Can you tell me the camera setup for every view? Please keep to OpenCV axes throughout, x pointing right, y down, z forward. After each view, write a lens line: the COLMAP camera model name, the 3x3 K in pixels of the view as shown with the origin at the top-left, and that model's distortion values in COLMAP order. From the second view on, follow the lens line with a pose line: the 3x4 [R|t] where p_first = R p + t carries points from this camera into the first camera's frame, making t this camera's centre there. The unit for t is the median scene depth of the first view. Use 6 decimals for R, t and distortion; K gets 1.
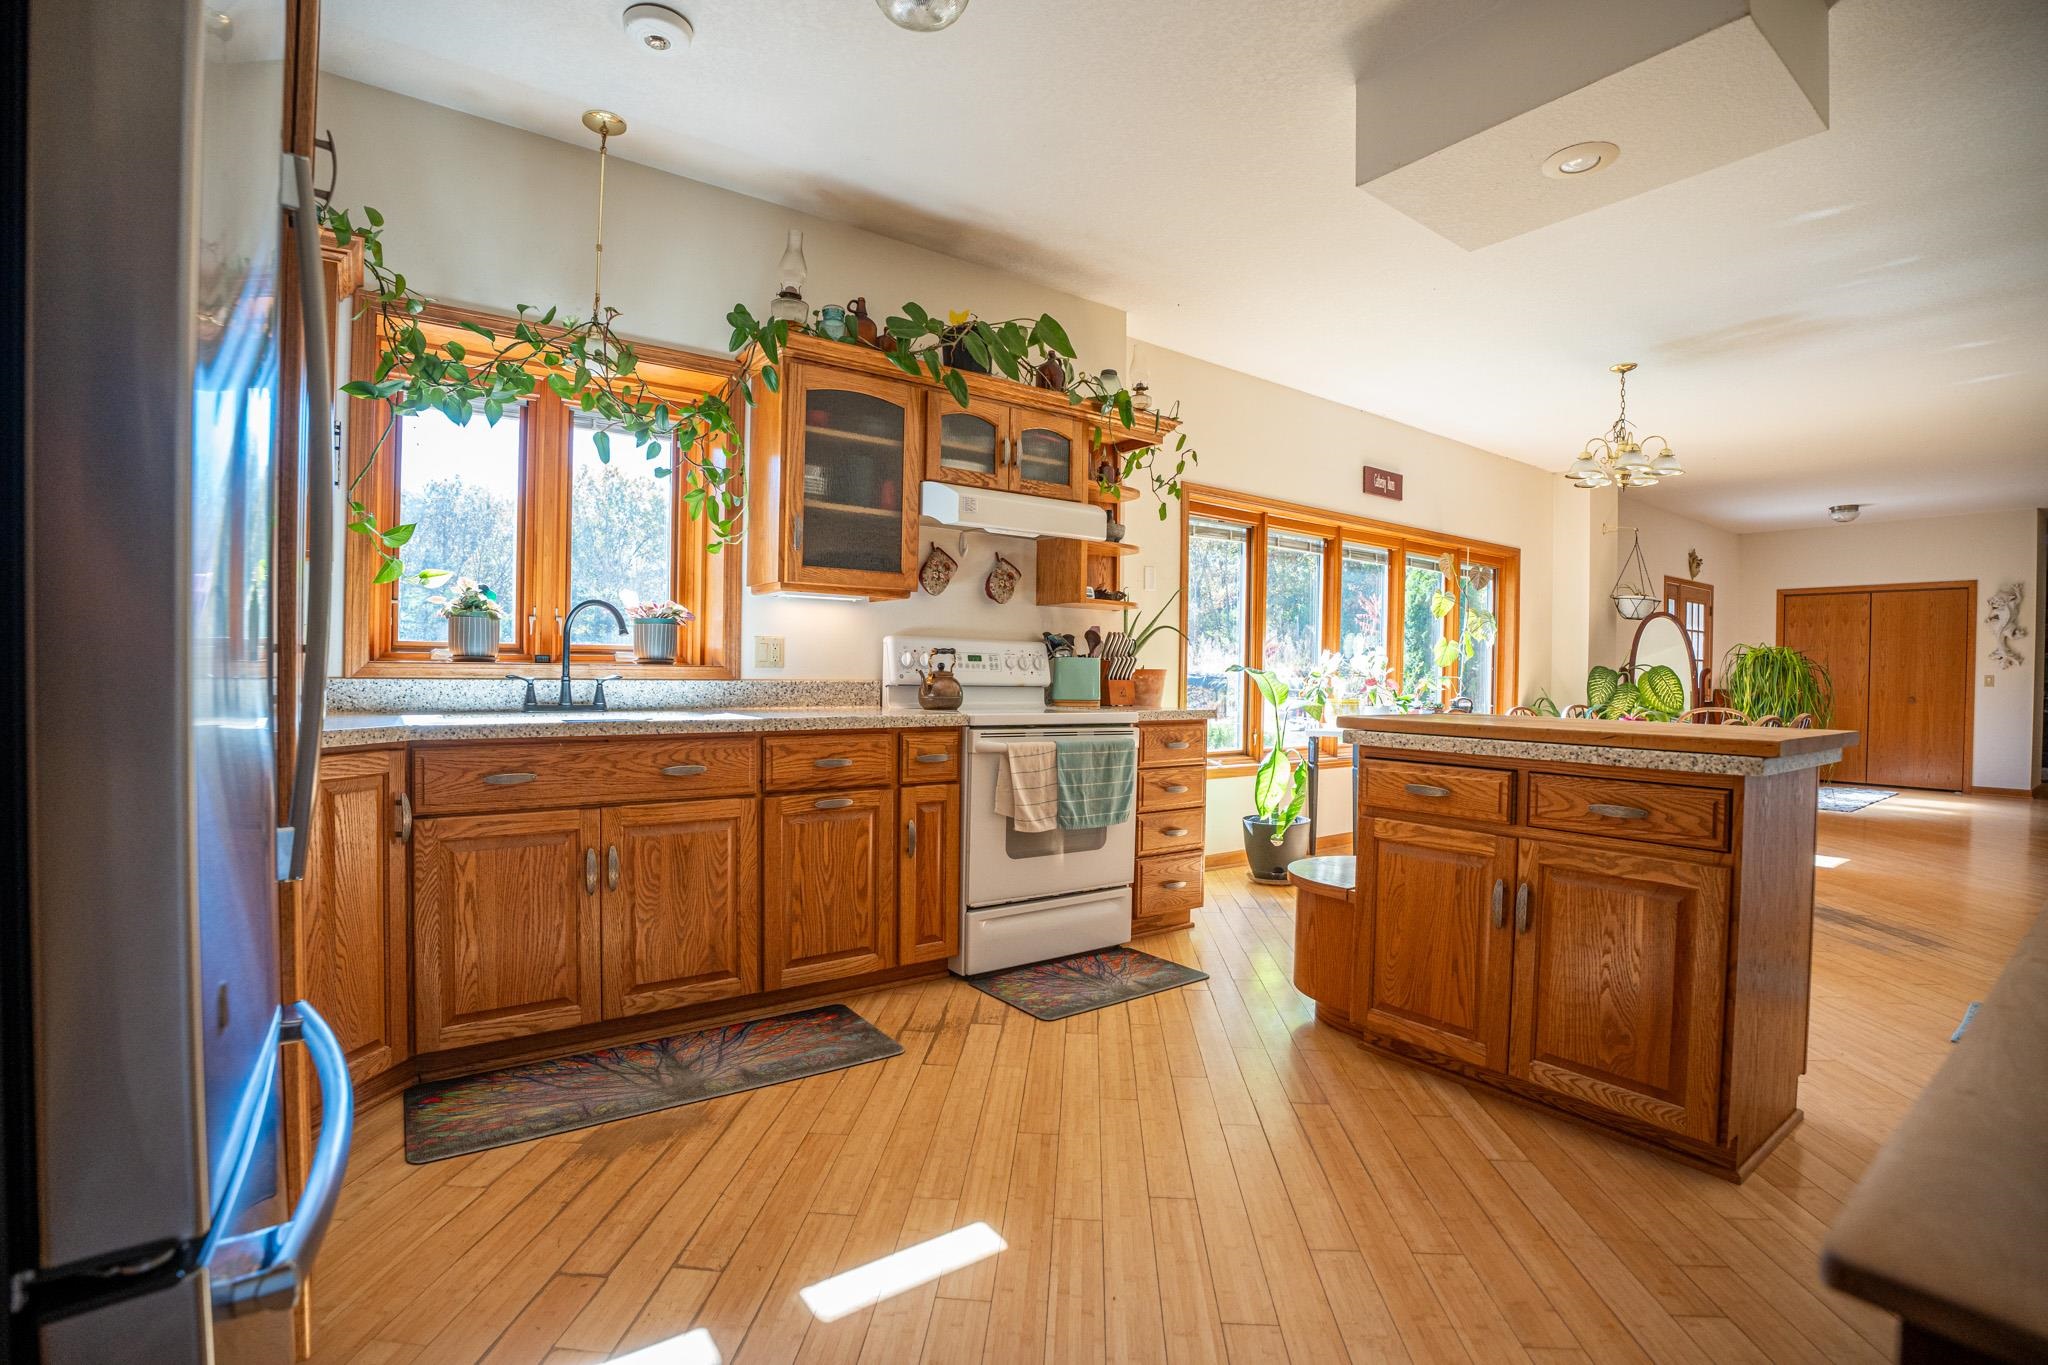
lens RADIAL K [[968.4, 0, 1024.0], [0, 968.4, 682.5], [0, 0, 1]] dist [-0.001876, -0.000608]
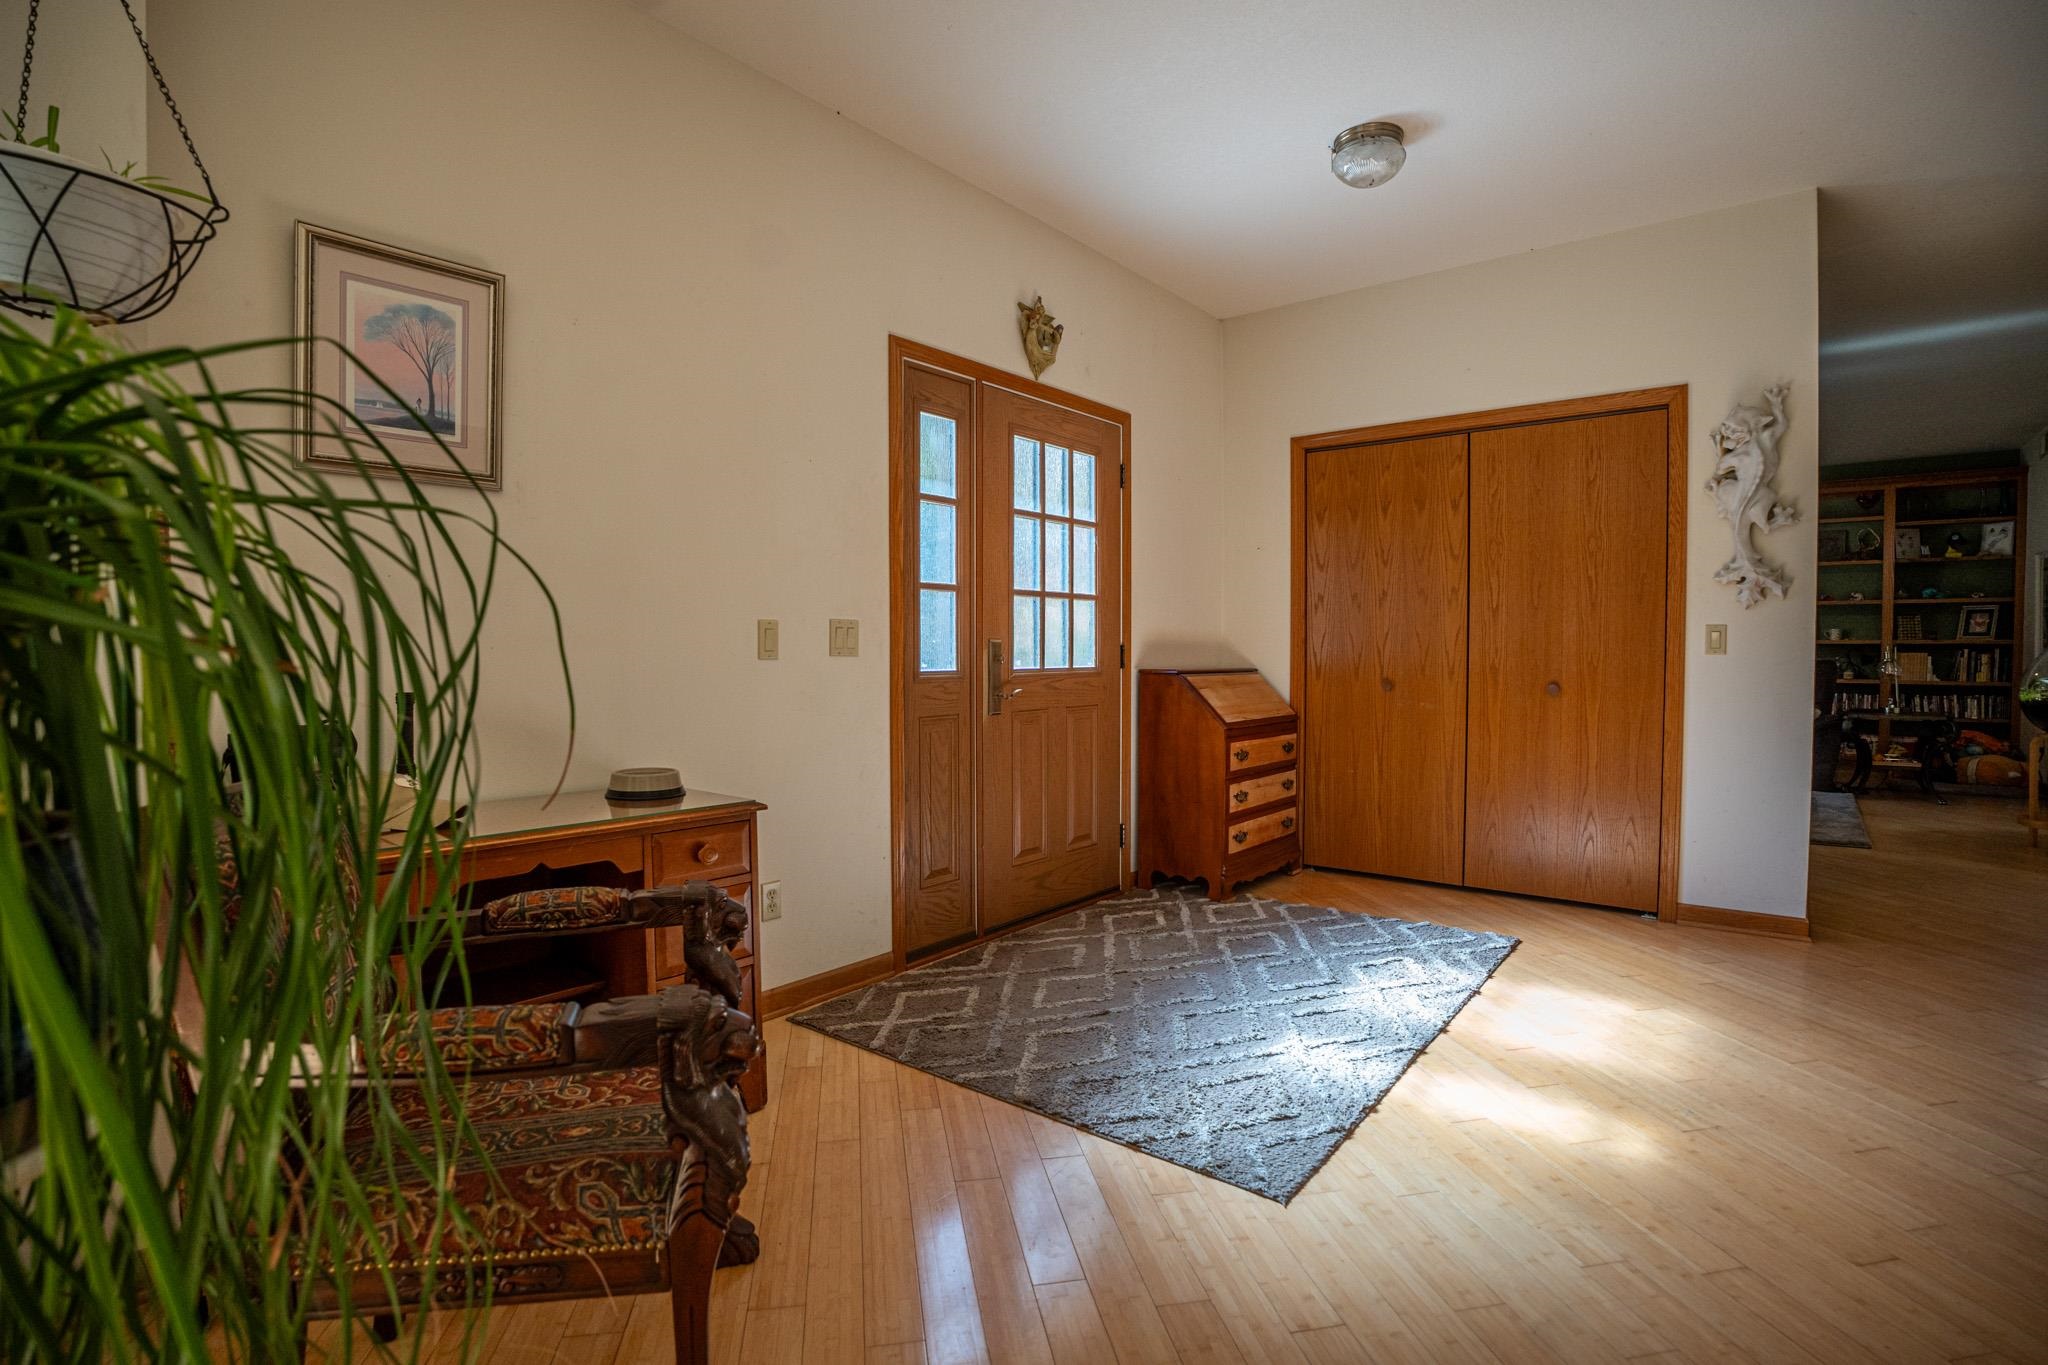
lens RADIAL K [[1019.4, 0, 1018.3], [0, 1019.4, 675.9], [0, 0, 1]] dist [-0.002619, -0.000913]
pose [[0.973879, -0.027266, 0.225426, 0.601570], [0.023236, 0.999520, 0.020513, -0.001677], [-0.225877, -0.014739, 0.974044, 0.631871]]
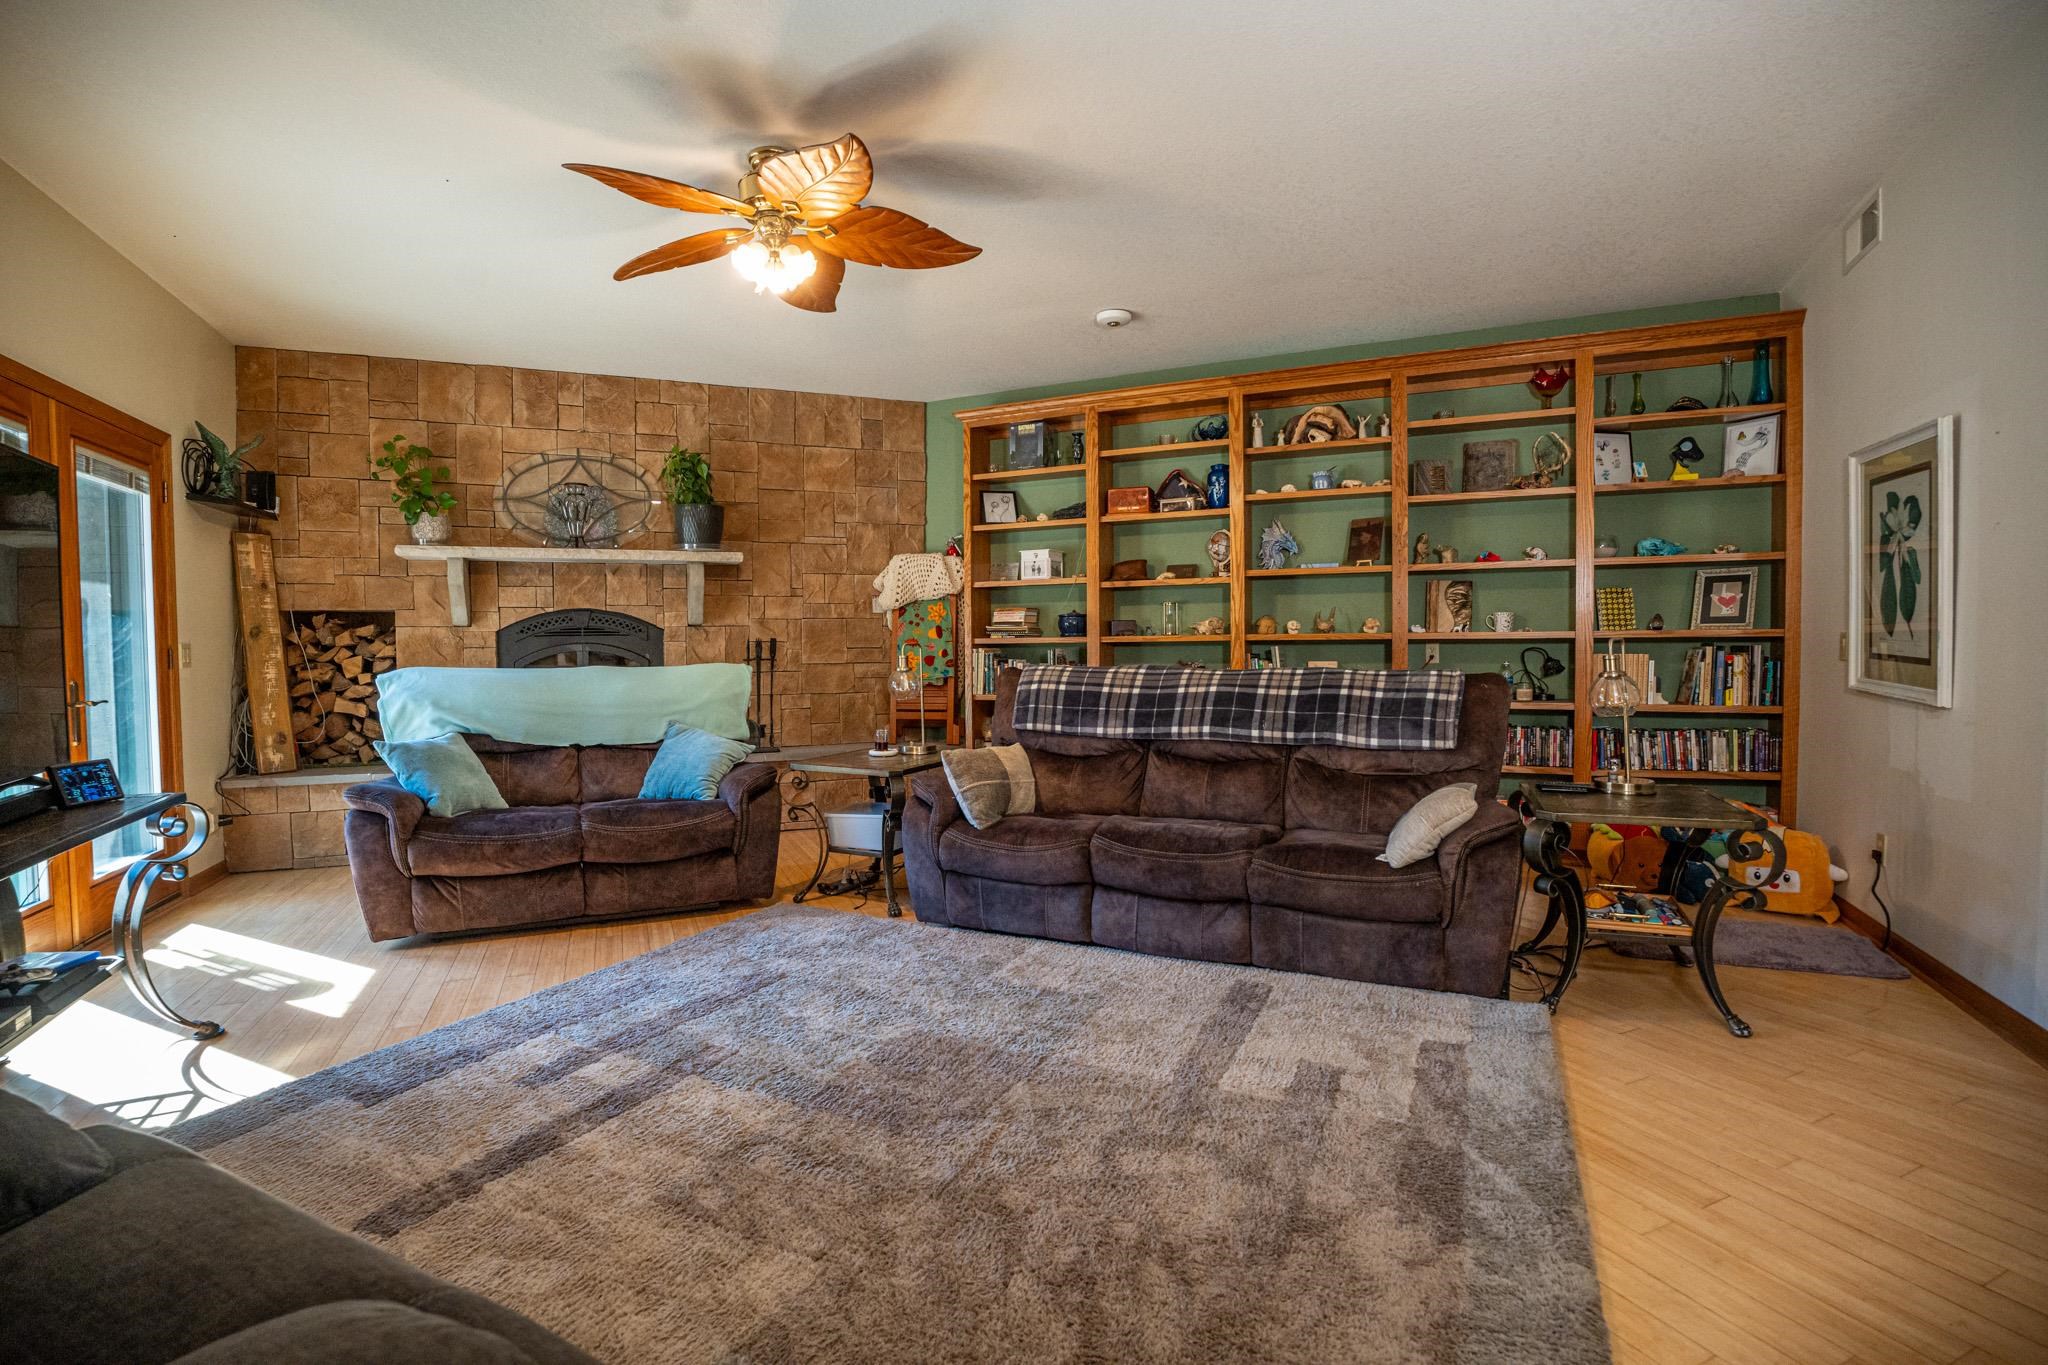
lens RADIAL K [[1019.4, 0, 1018.3], [0, 1019.4, 675.9], [0, 0, 1]] dist [-0.002619, -0.000913]
pose [[0.887302, -0.043344, 0.459147, 0.793149], [0.035384, 0.999037, 0.025931, -0.000248], [-0.459829, -0.006762, 0.887982, 0.787996]]
